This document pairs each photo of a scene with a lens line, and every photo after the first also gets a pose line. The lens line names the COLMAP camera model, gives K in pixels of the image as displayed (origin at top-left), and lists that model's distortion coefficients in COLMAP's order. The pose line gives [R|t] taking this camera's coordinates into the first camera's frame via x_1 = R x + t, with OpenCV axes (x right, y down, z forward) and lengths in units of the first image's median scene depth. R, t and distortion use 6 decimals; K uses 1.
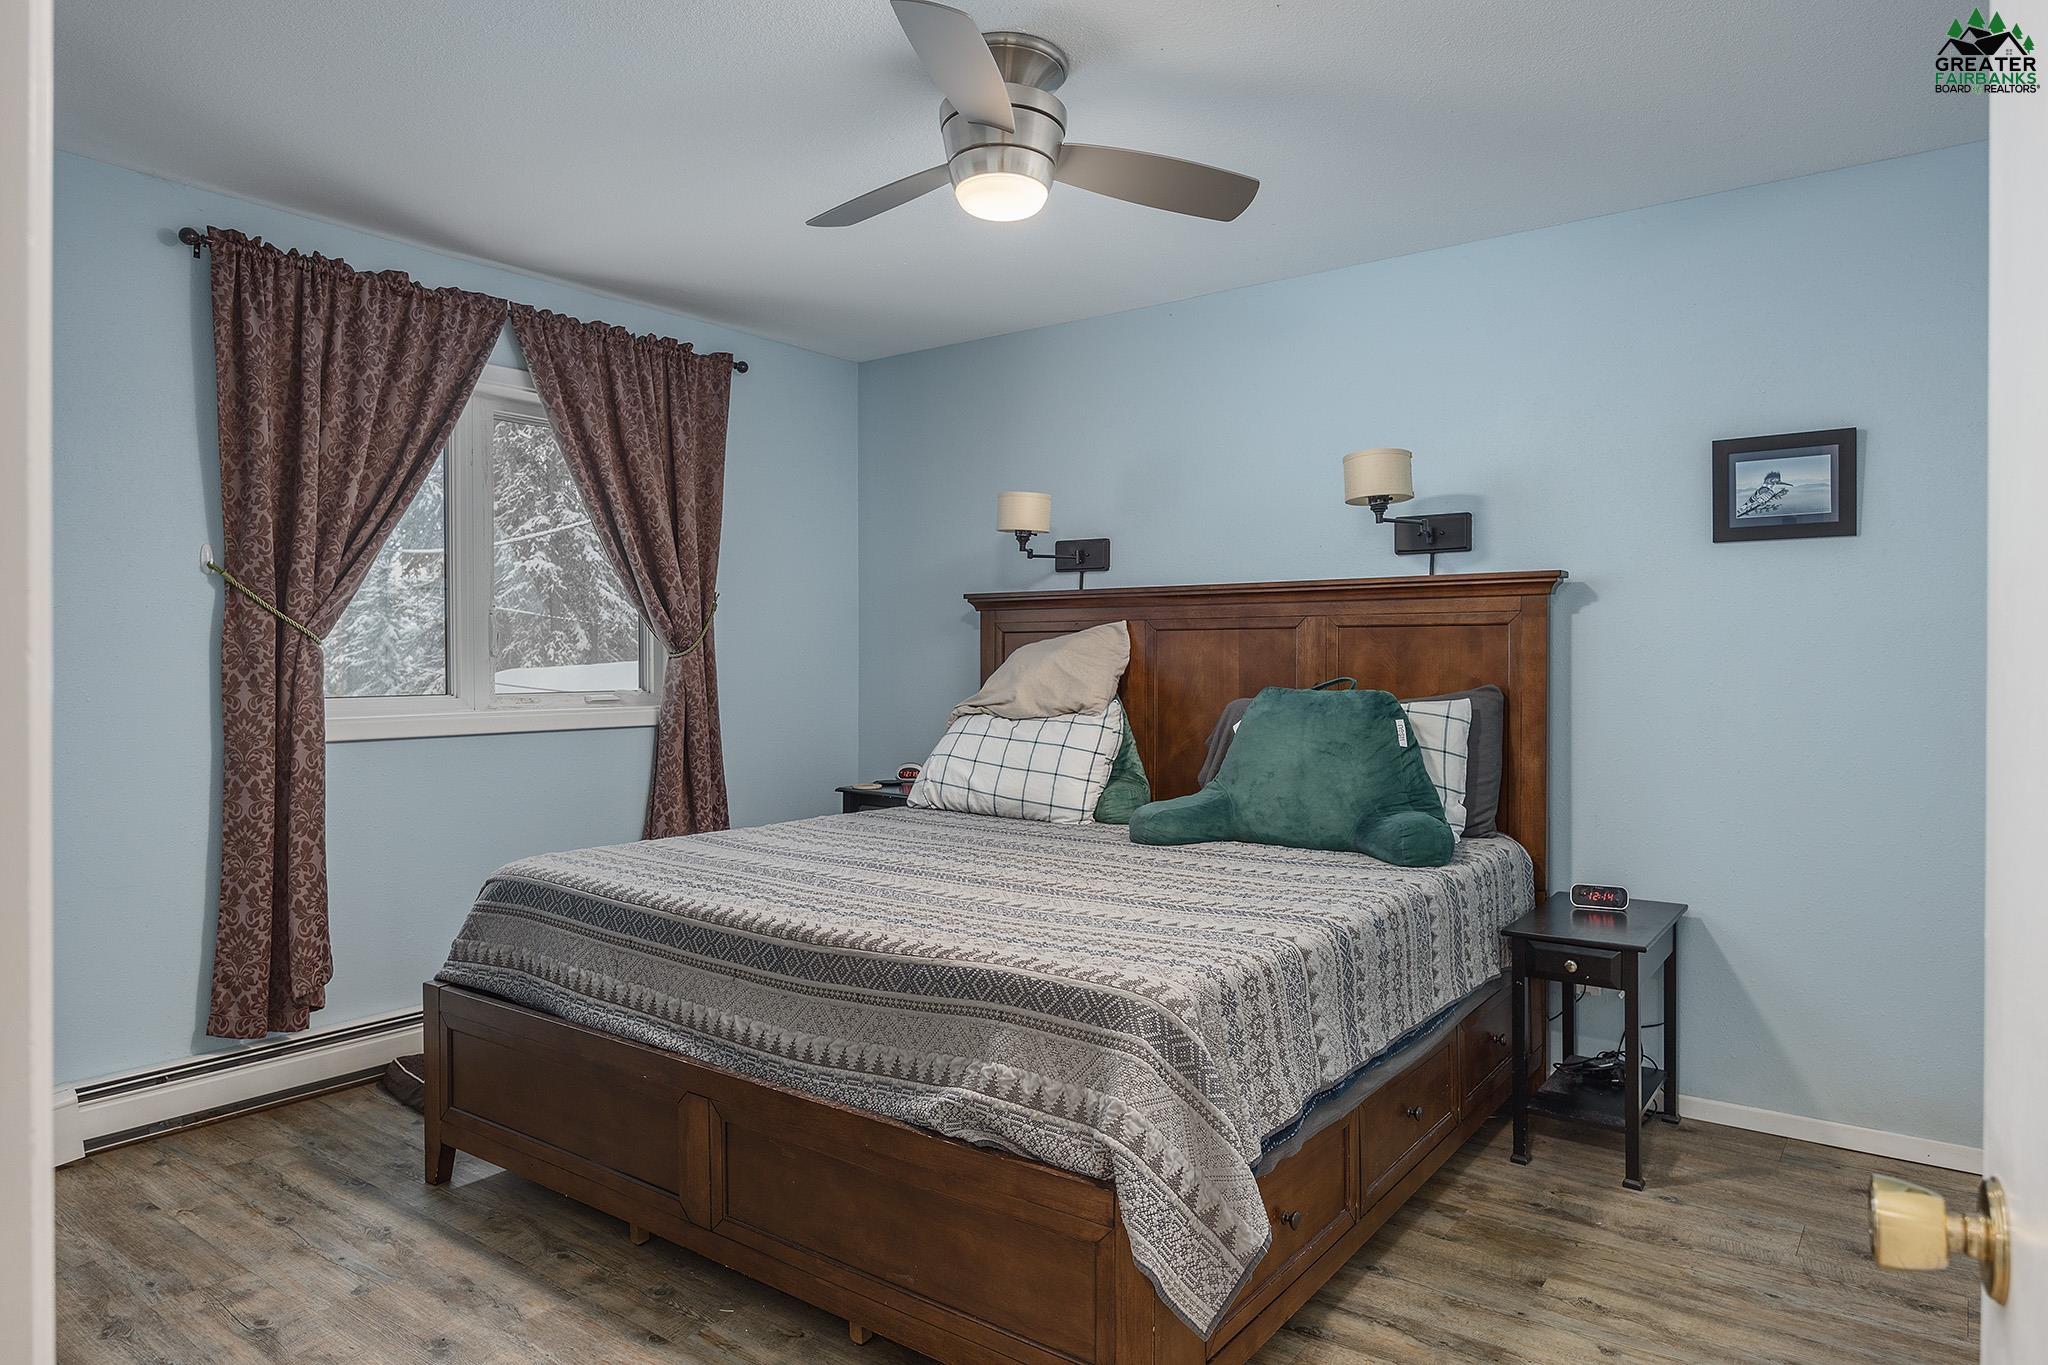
lens RADIAL K [[1259.0, 0, 1022.3], [0, 1259.0, 674.2], [0, 0, 1]] dist [0.001435, -0.005147]
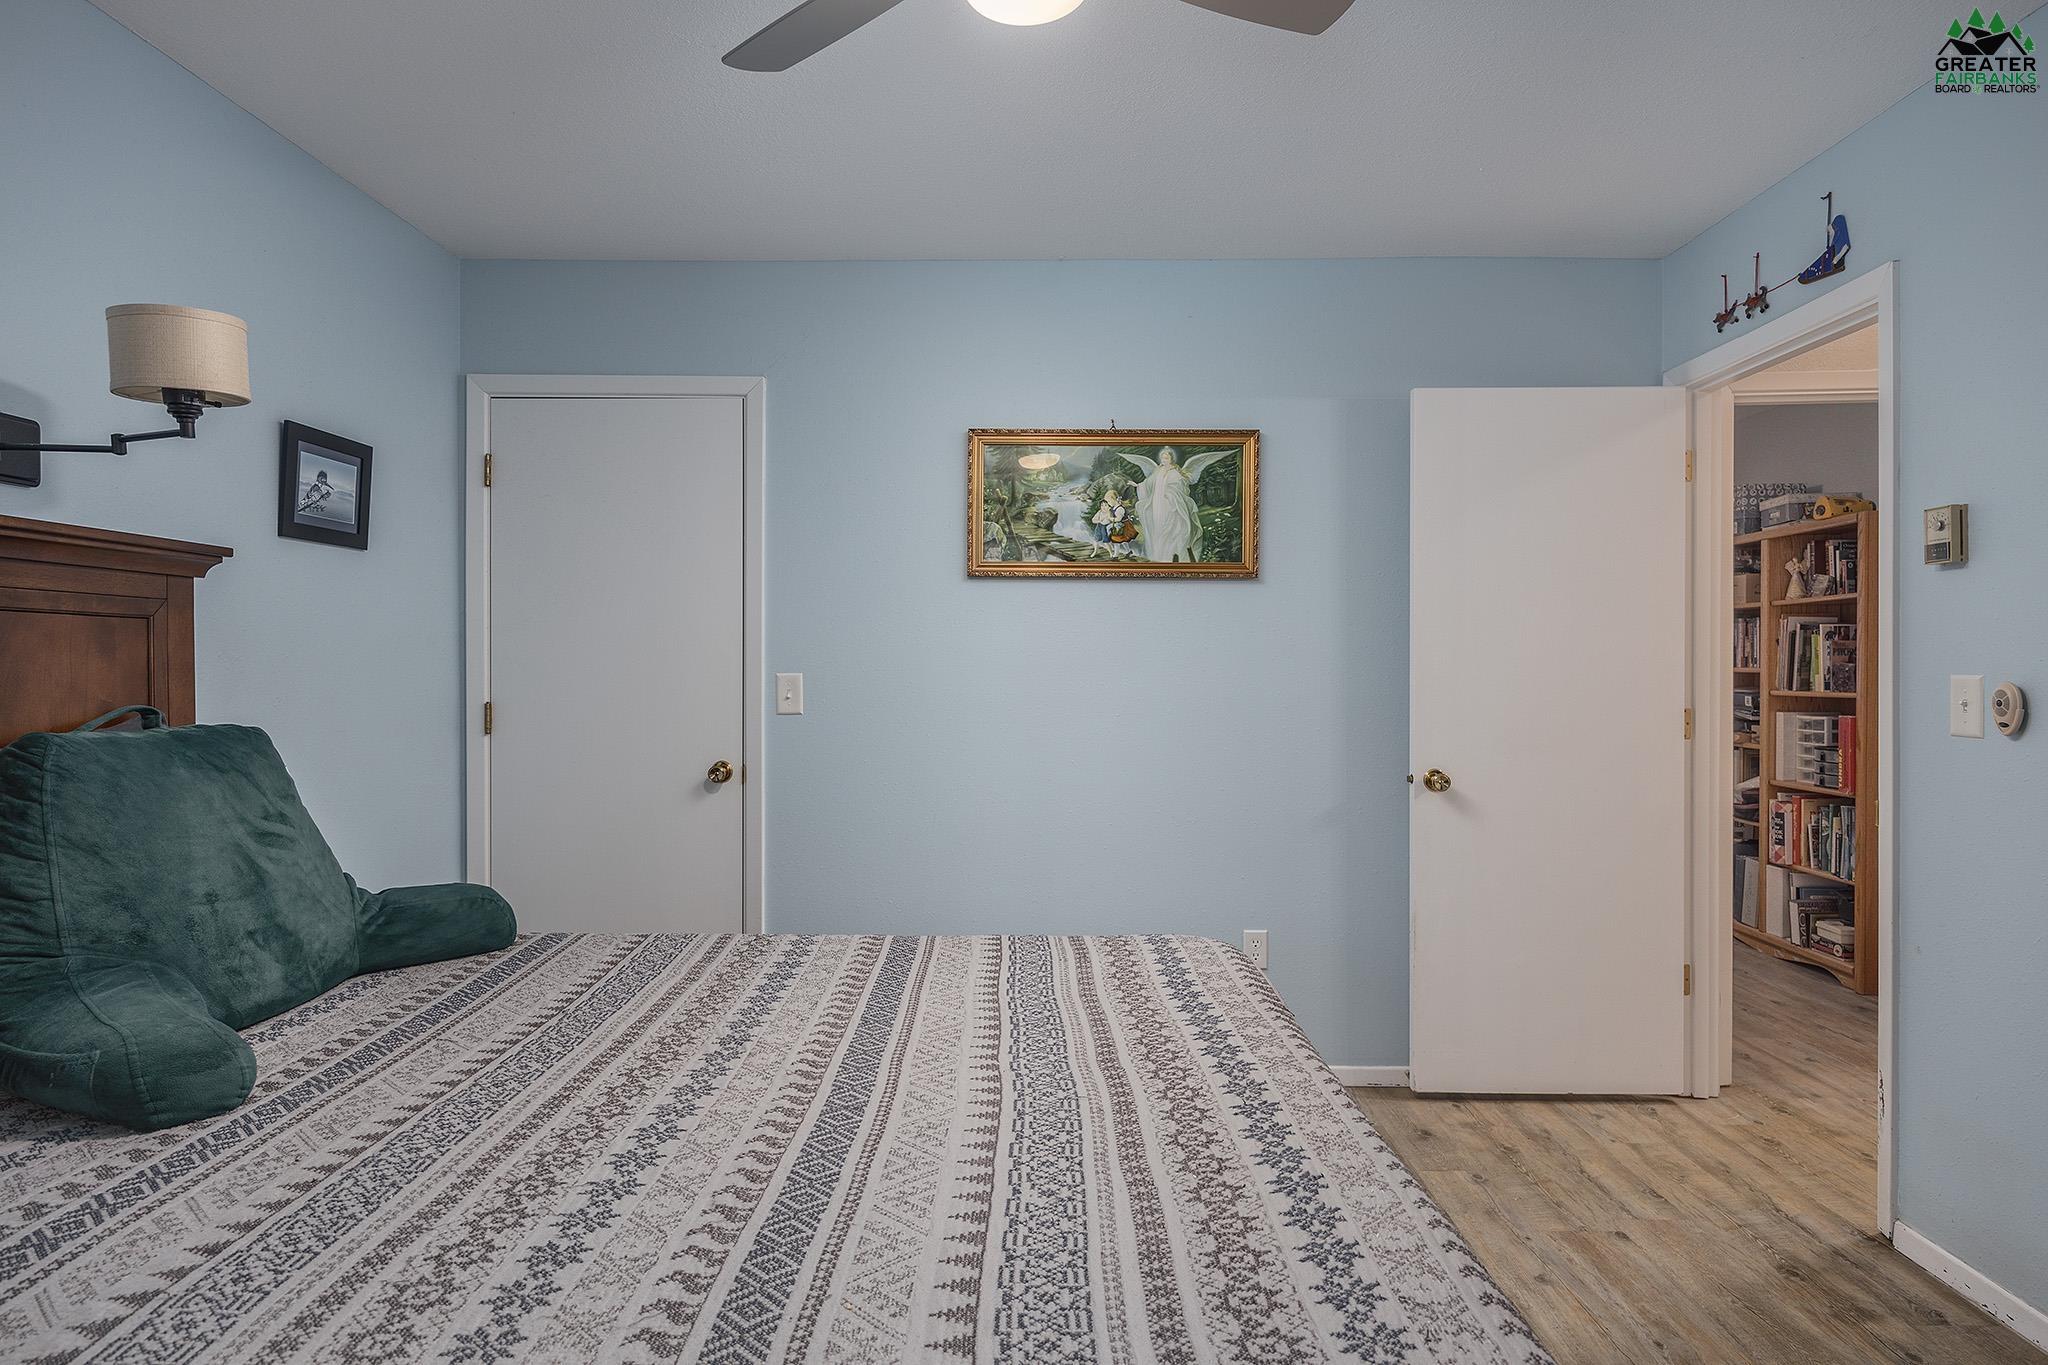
lens RADIAL K [[1113.7, 0, 1024.4], [0, 1113.7, 676.2], [0, 0, 1]] dist [-0.002942, -0.000150]
pose [[-0.603284, -0.010832, 0.797453, -0.339492], [0.003308, 0.999865, 0.016083, -0.016126], [-0.797519, 0.012341, -0.603167, 0.950118]]
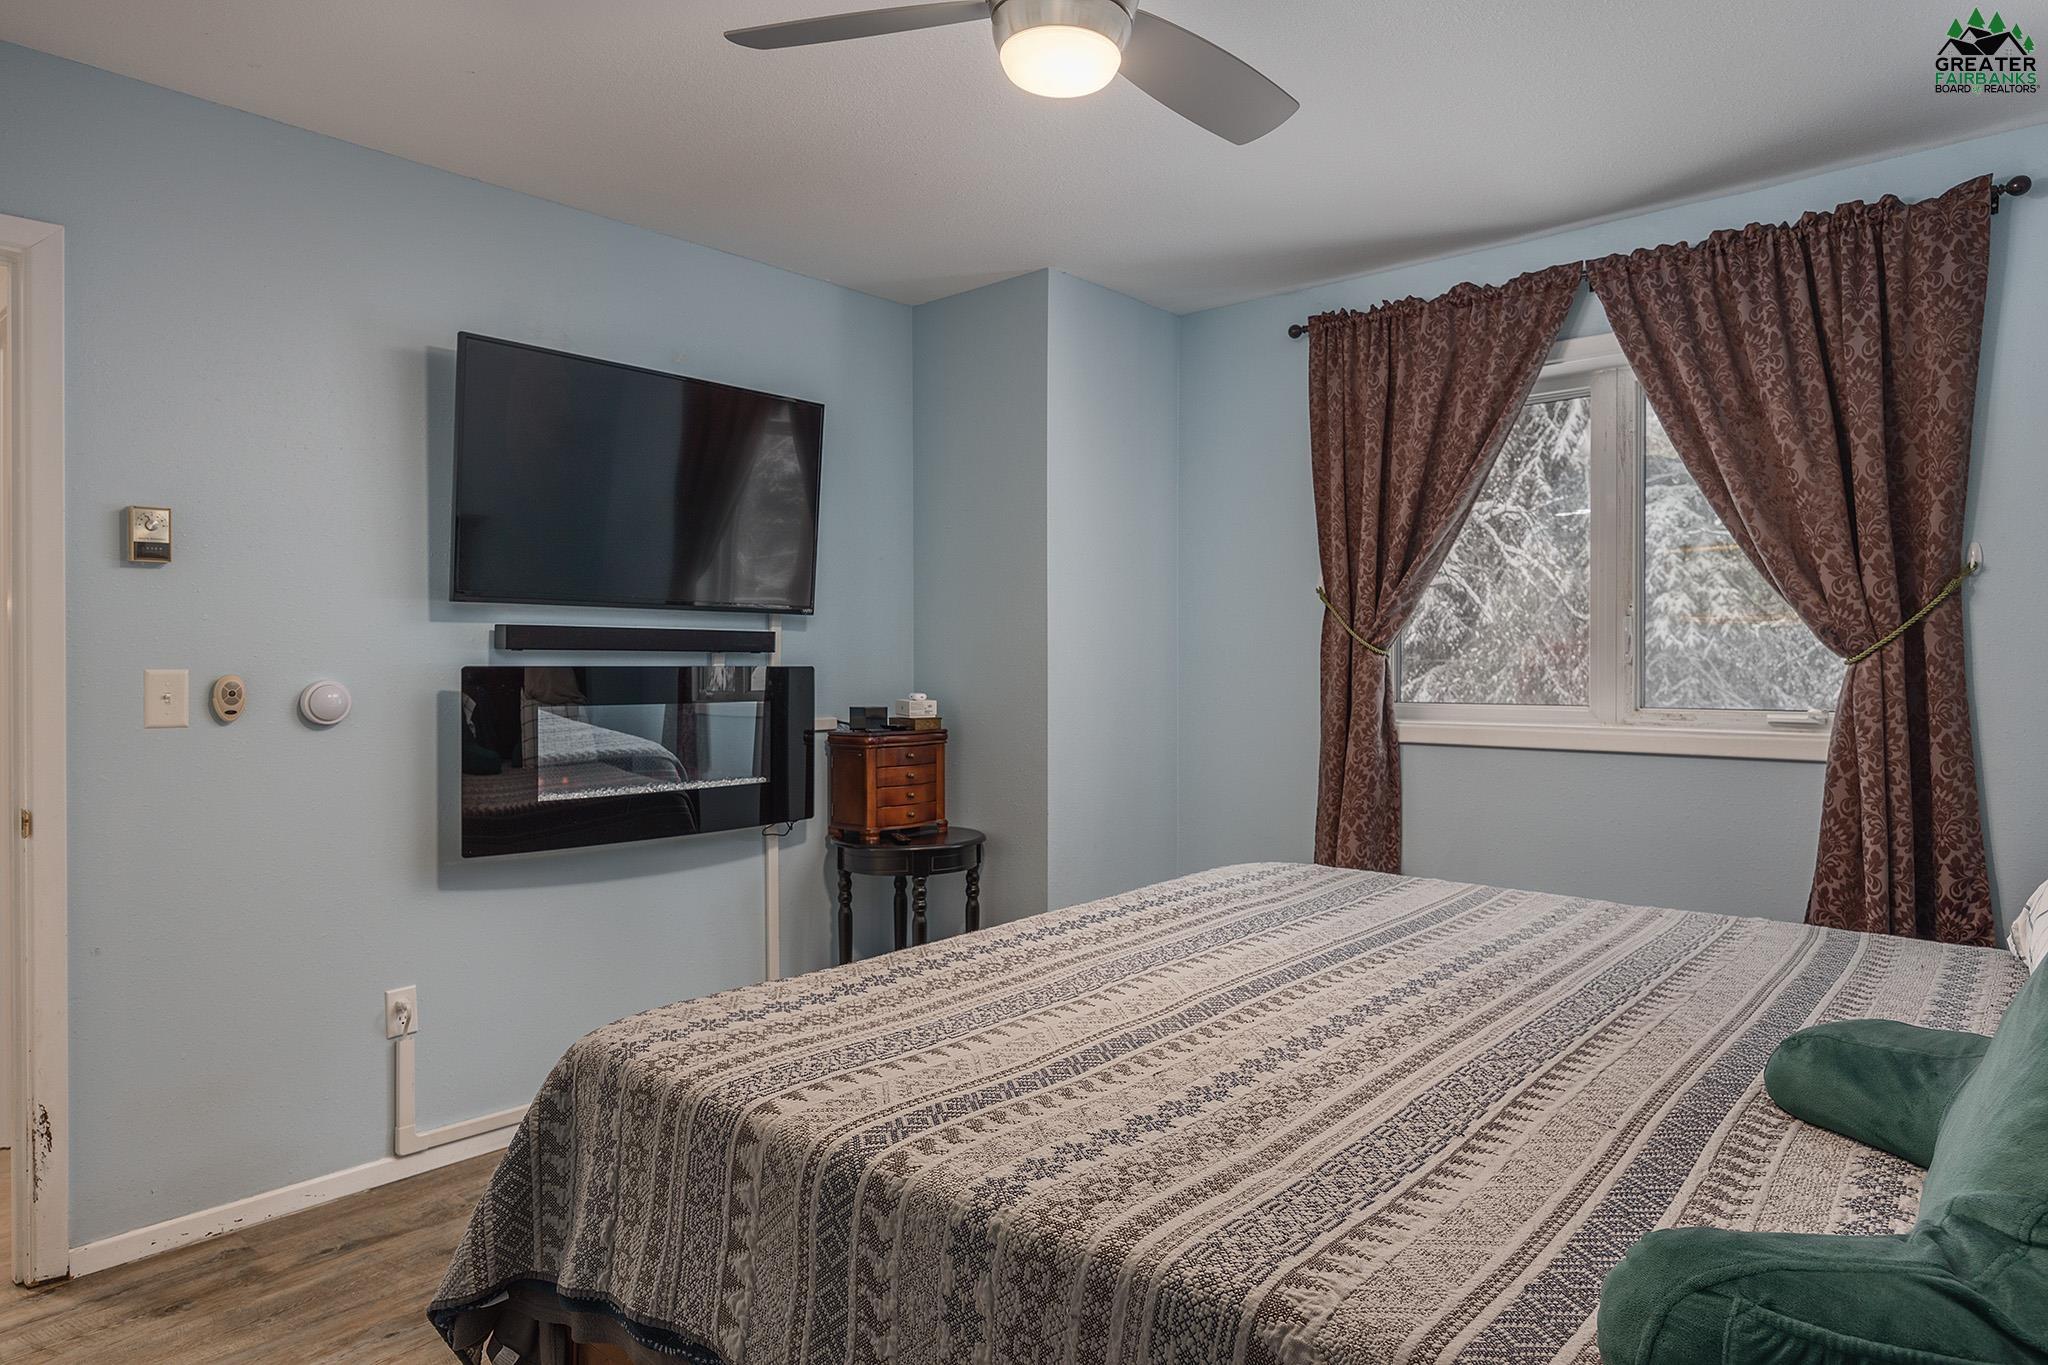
lens RADIAL K [[1216.2, 0, 1025.3], [0, 1216.2, 672.8], [0, 0, 1]] dist [-0.008290, 0.001776]
pose [[-0.063644, 0.007167, -0.997947, 0.507364], [-0.007147, 0.999945, 0.007637, -0.012488], [0.997947, 0.007619, -0.063589, 0.718454]]
